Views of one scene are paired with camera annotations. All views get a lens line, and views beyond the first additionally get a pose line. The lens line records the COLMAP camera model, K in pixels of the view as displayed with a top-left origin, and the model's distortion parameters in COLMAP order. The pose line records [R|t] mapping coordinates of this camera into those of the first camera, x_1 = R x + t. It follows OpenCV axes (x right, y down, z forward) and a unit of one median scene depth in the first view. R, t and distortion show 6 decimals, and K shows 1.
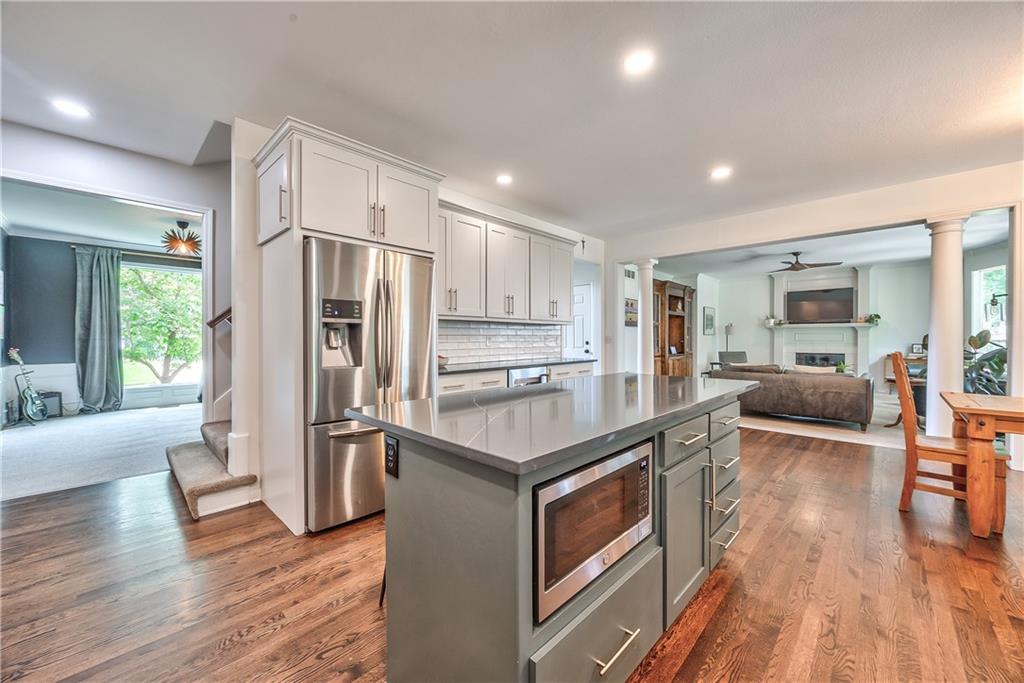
lens RADIAL K [[390.5, 0, 510.7], [0, 390.5, 338.9], [0, 0, 1]] dist [0.000909, -0.000642]
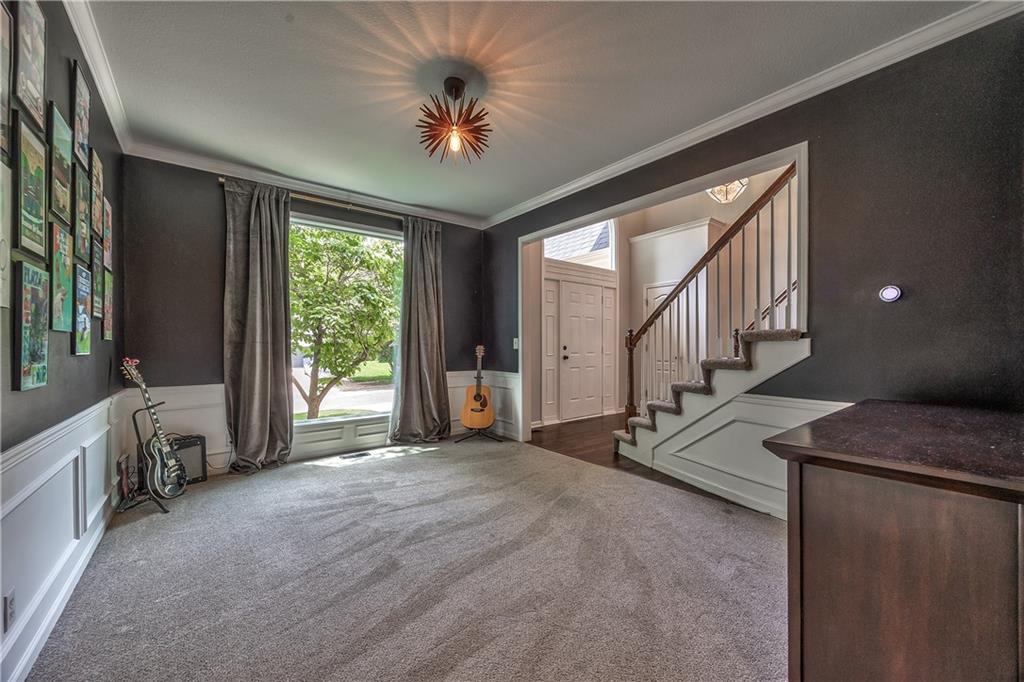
lens RADIAL K [[390.5, 0, 515.4], [0, 390.5, 343.5], [0, 0, 1]] dist [0.000909, -0.000642]
pose [[0.991784, -0.011427, -0.127412, -0.619760], [0.010168, 0.999893, -0.010523, 0.012935], [0.127519, 0.009141, 0.991794, 0.487385]]
